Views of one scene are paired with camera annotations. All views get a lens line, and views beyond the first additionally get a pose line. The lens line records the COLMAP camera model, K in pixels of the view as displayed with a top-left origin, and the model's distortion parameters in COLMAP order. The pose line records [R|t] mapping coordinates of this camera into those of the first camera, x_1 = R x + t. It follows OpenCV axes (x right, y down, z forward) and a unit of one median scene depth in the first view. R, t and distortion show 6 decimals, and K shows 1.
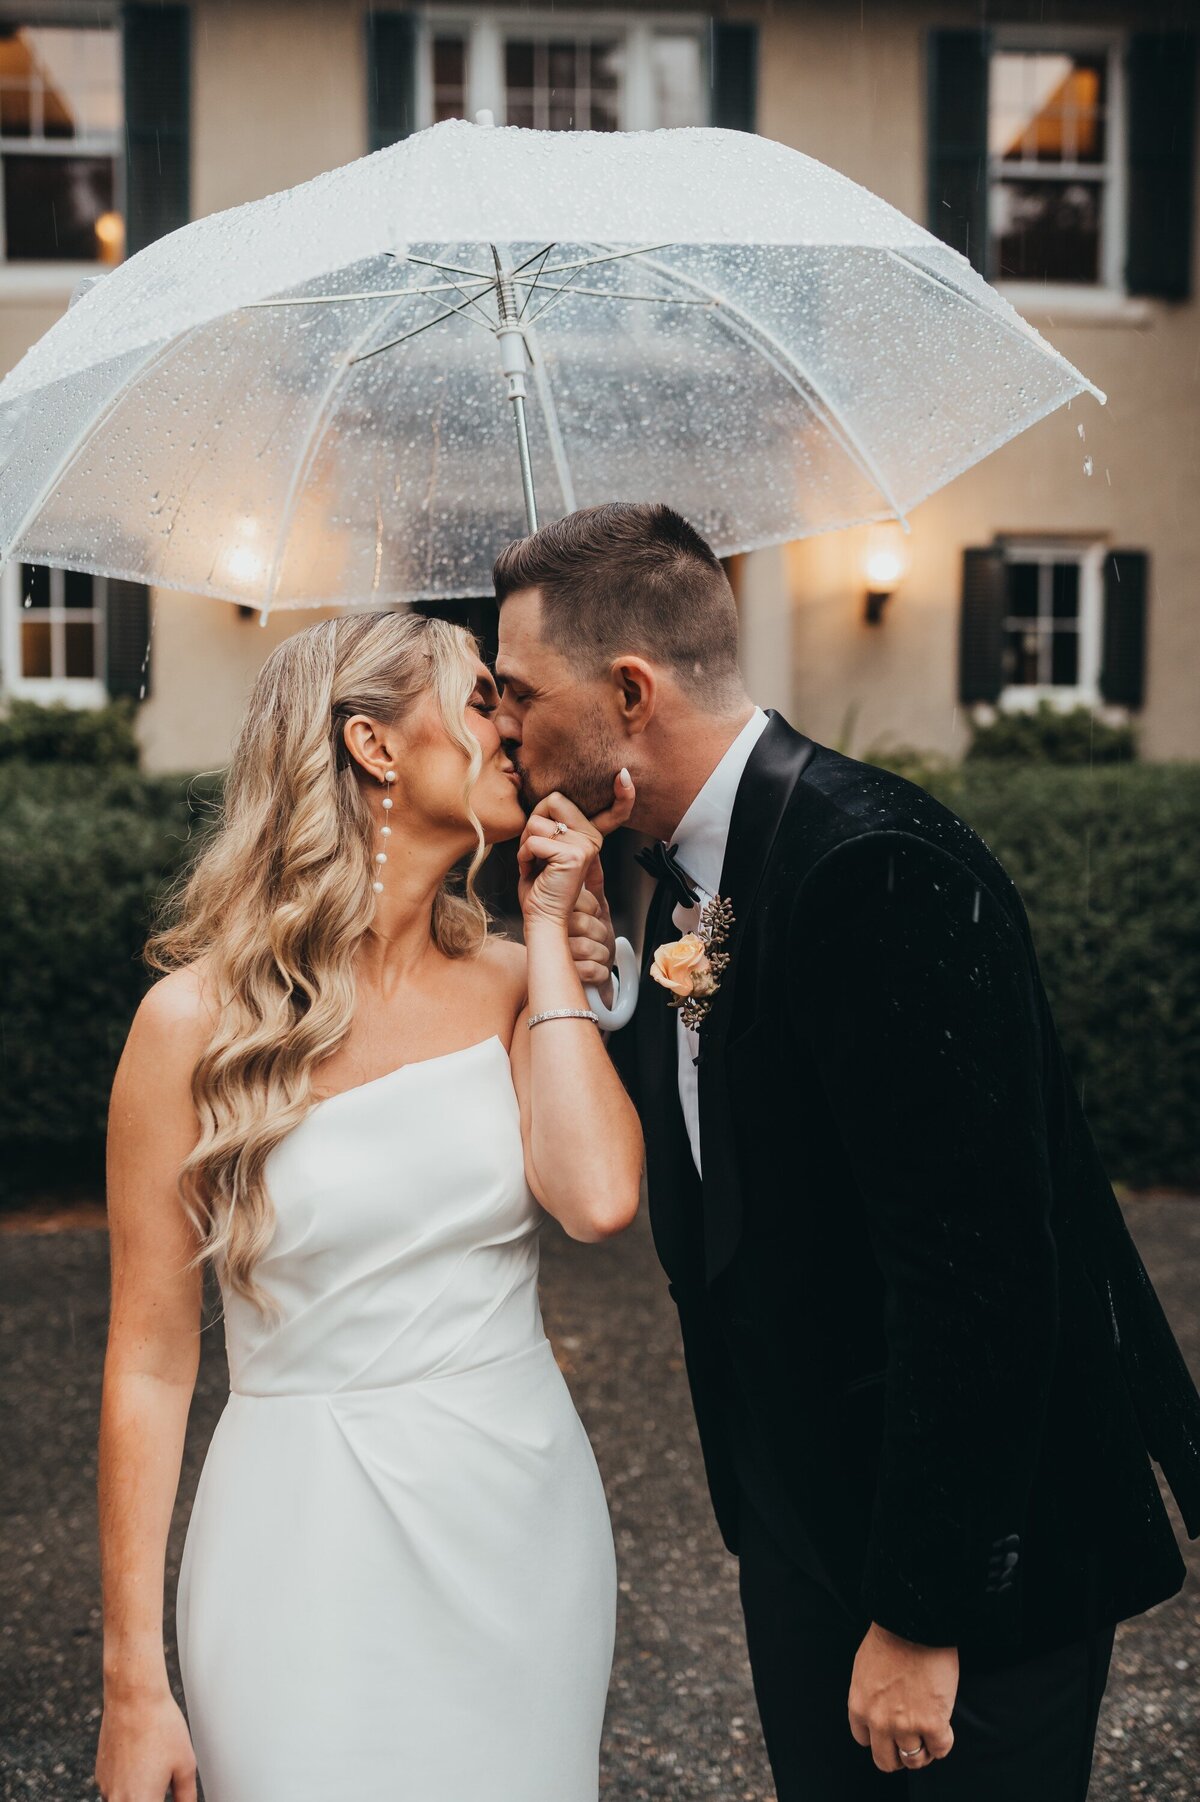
lens RADIAL K [[1869.1, 0, 614.5], [0, 1869.1, 909.4], [0, 0, 1]] dist [-0.023502, 0.000000]
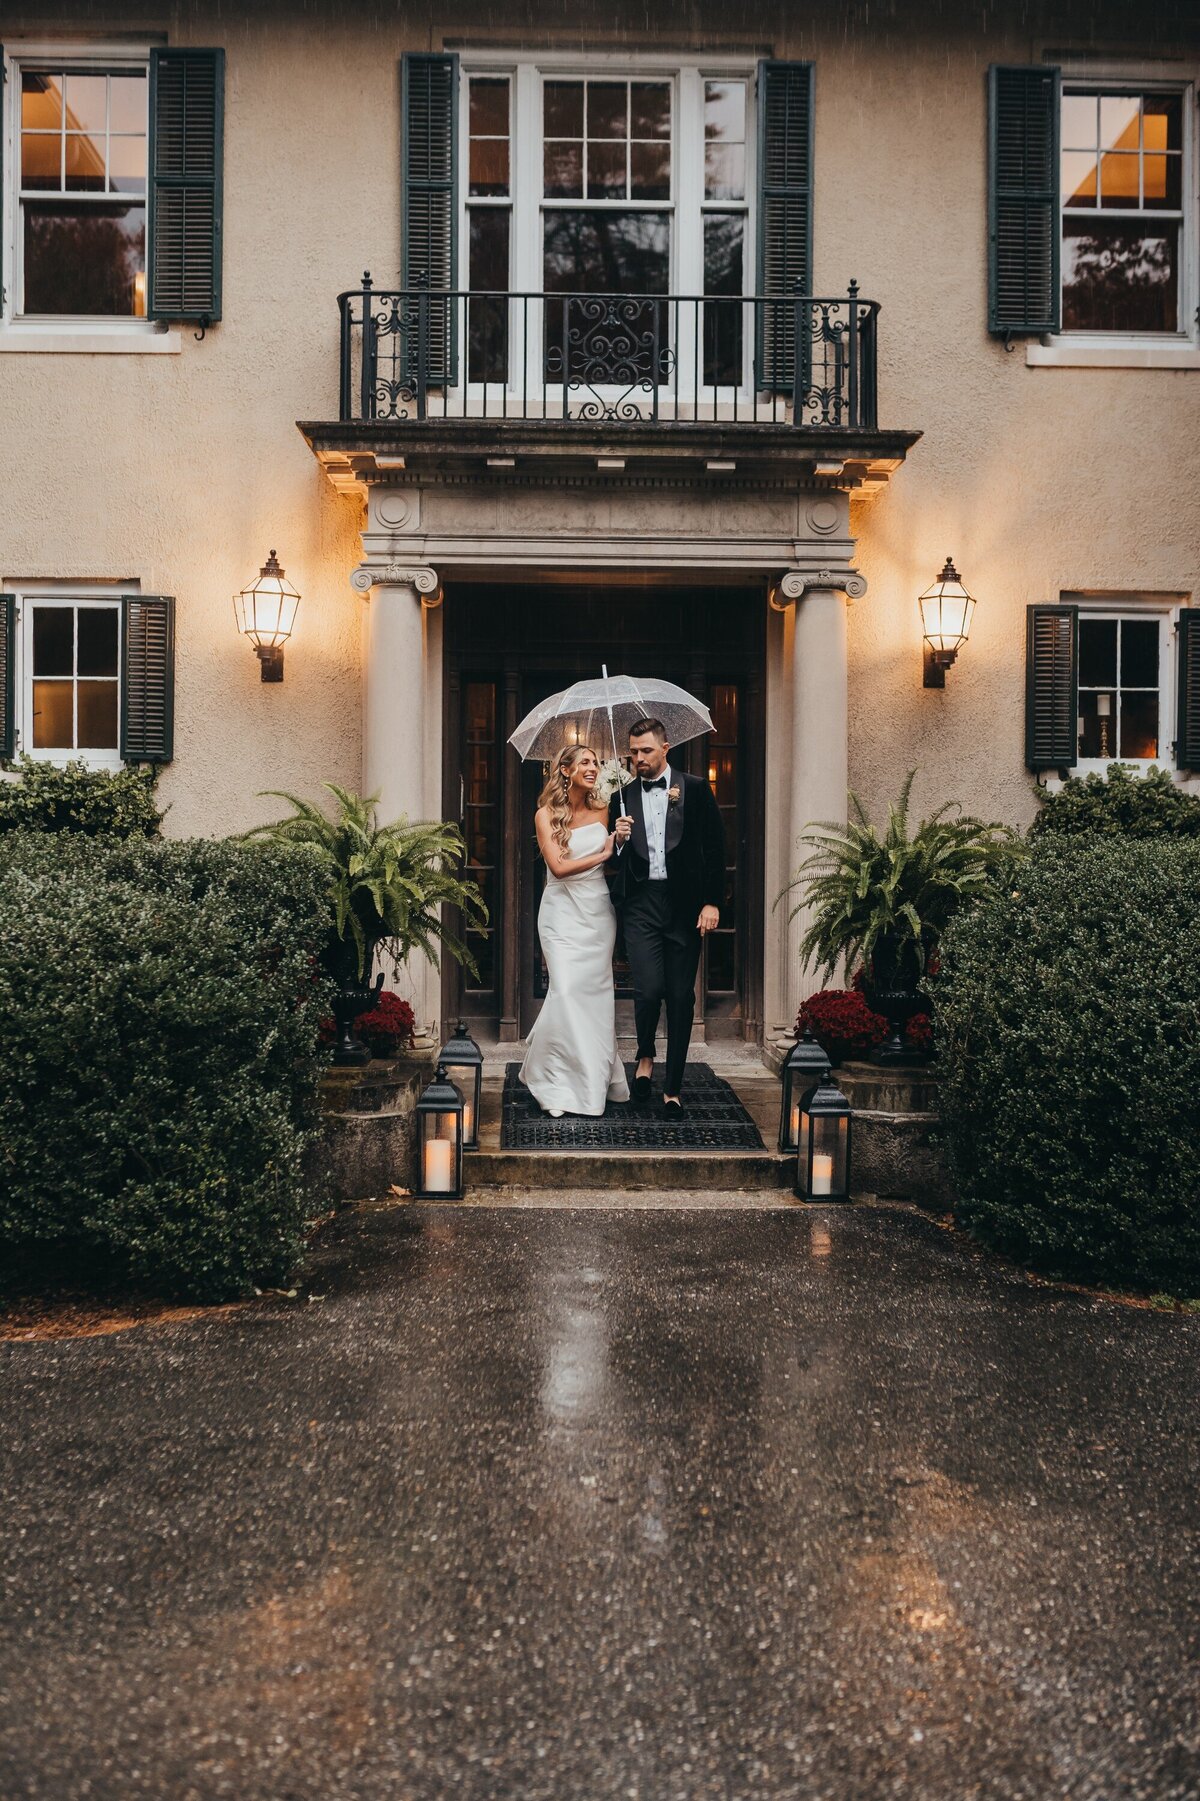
lens RADIAL K [[1868.1, 0, 599.0], [0, 1868.1, 914.0], [0, 0, 1]] dist [-0.023502, 0.000000]
pose [[0.999050, 0.003791, -0.043406, 0.009922], [-0.005354, 0.999339, -0.035968, -0.003171], [0.043241, 0.036167, 0.998410, 0.051903]]
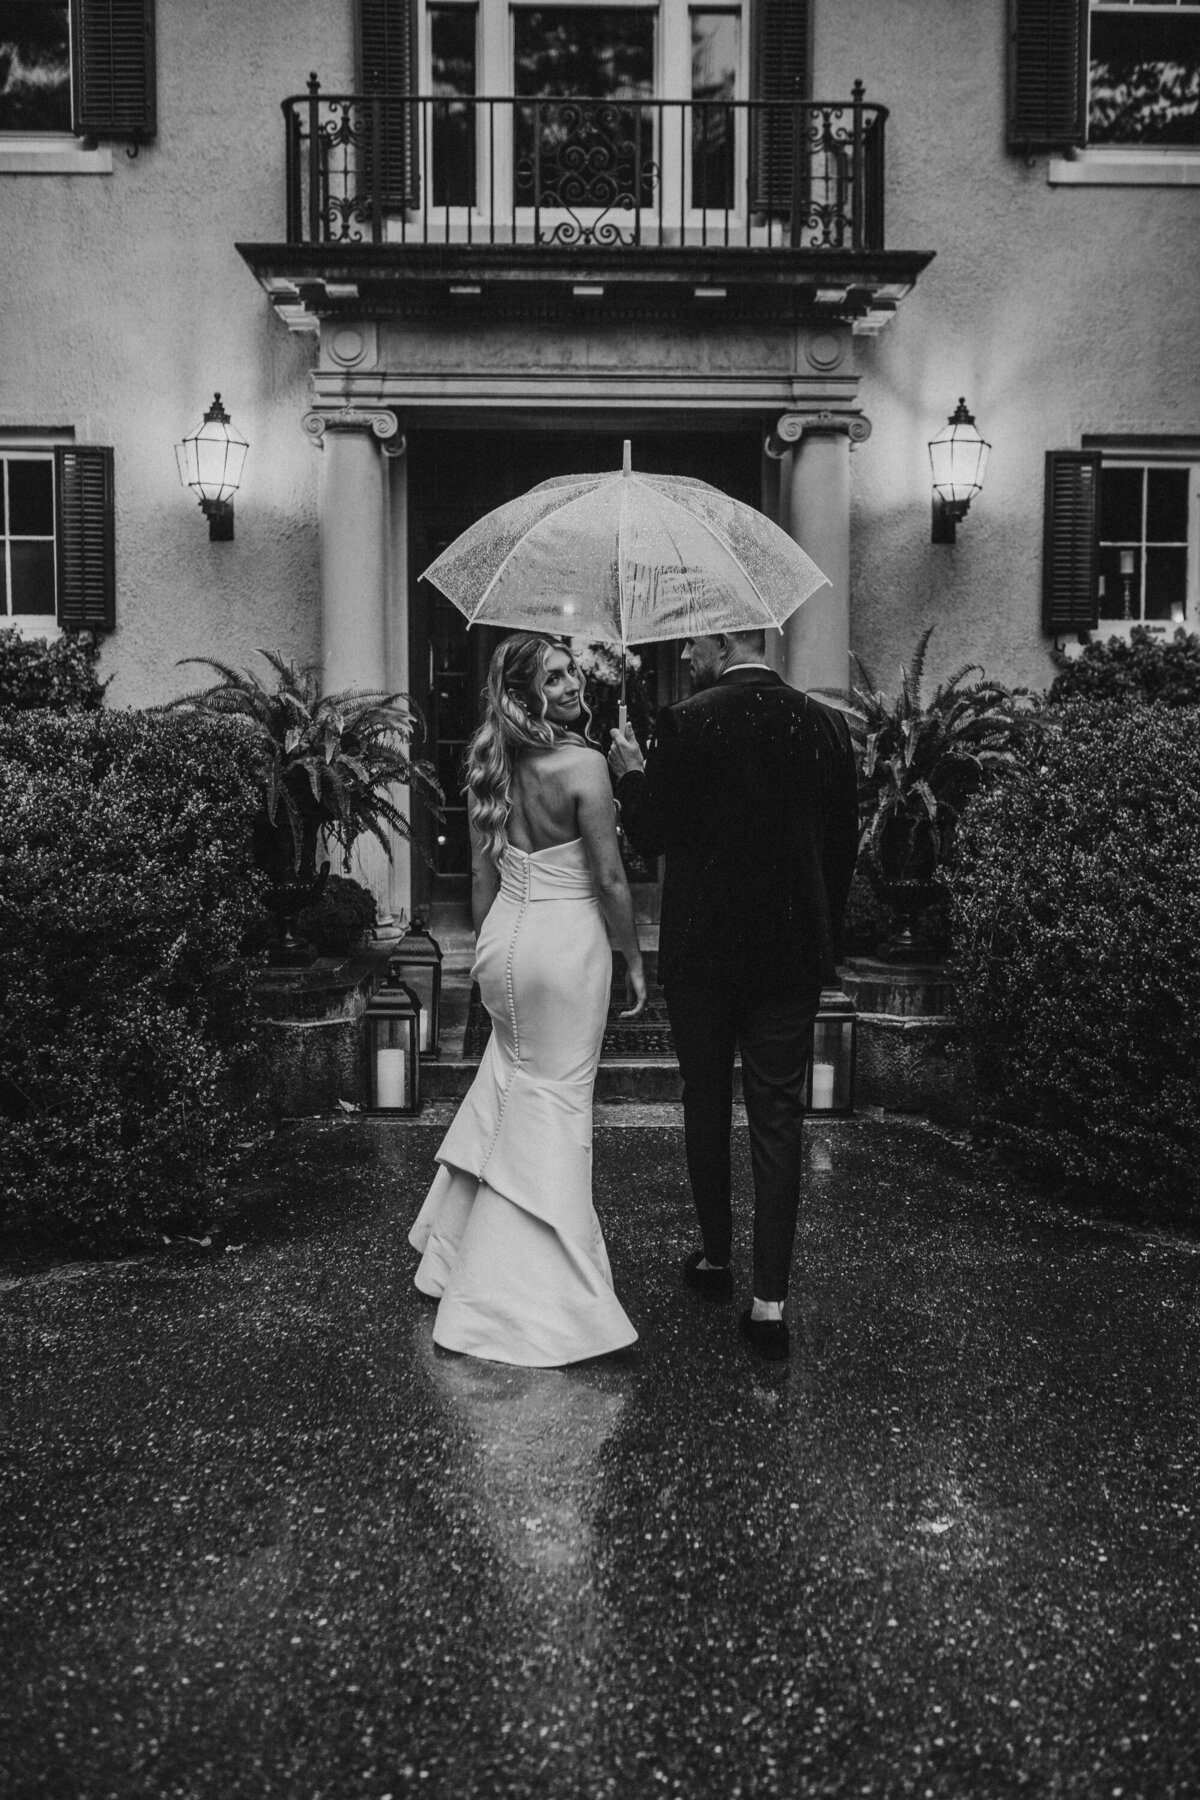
lens RADIAL K [[1867.1, 0, 593.0], [0, 1867.1, 891.7], [0, 0, 1]] dist [-0.023502, 0.000000]
pose [[0.999024, 0.001433, -0.044157, 0.014390], [-0.000582, 0.999814, 0.019277, -0.008263], [0.044176, -0.019232, 0.998839, 0.139032]]
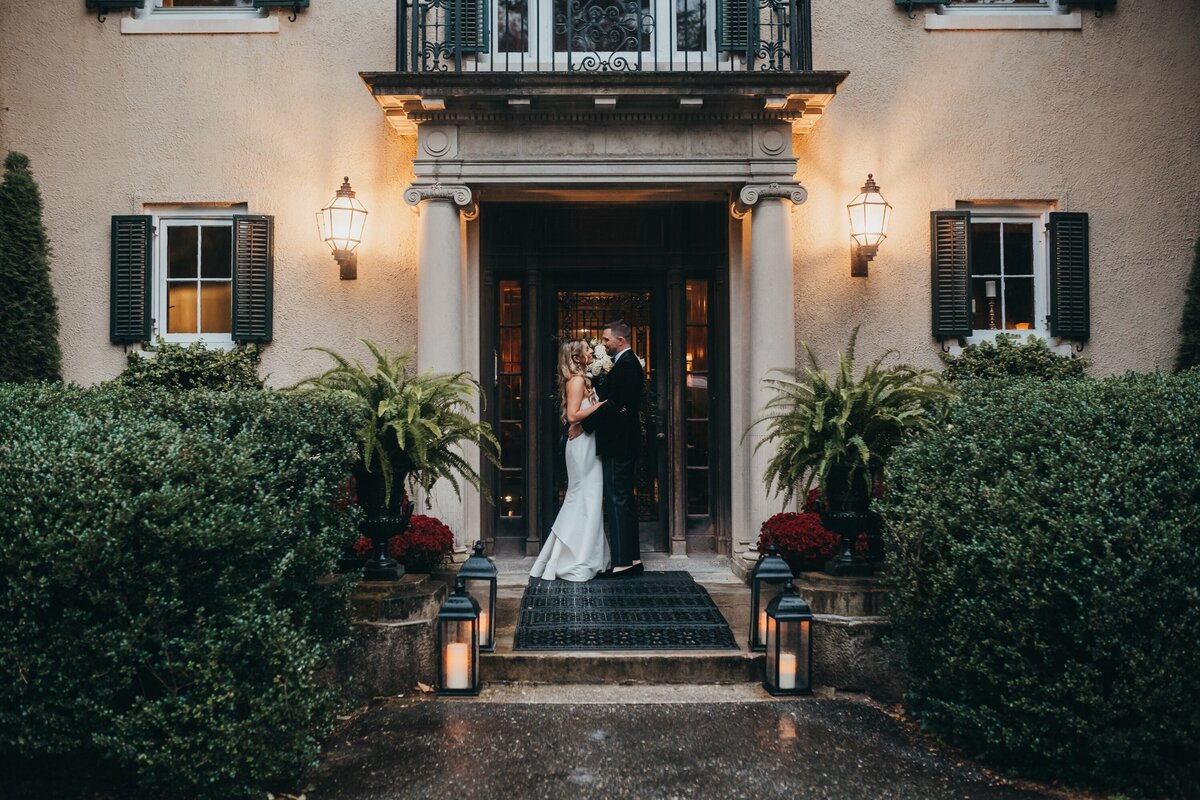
lens RADIAL K [[1244.7, 0, 591.5], [0, 1244.7, 392.9], [0, 0, 1]] dist [-0.023502, 0.000000]
pose [[0.997961, -0.011483, -0.062781, 0.013836], [0.005486, 0.995474, -0.094879, -0.000645], [0.063586, 0.094342, 0.993507, 0.210711]]
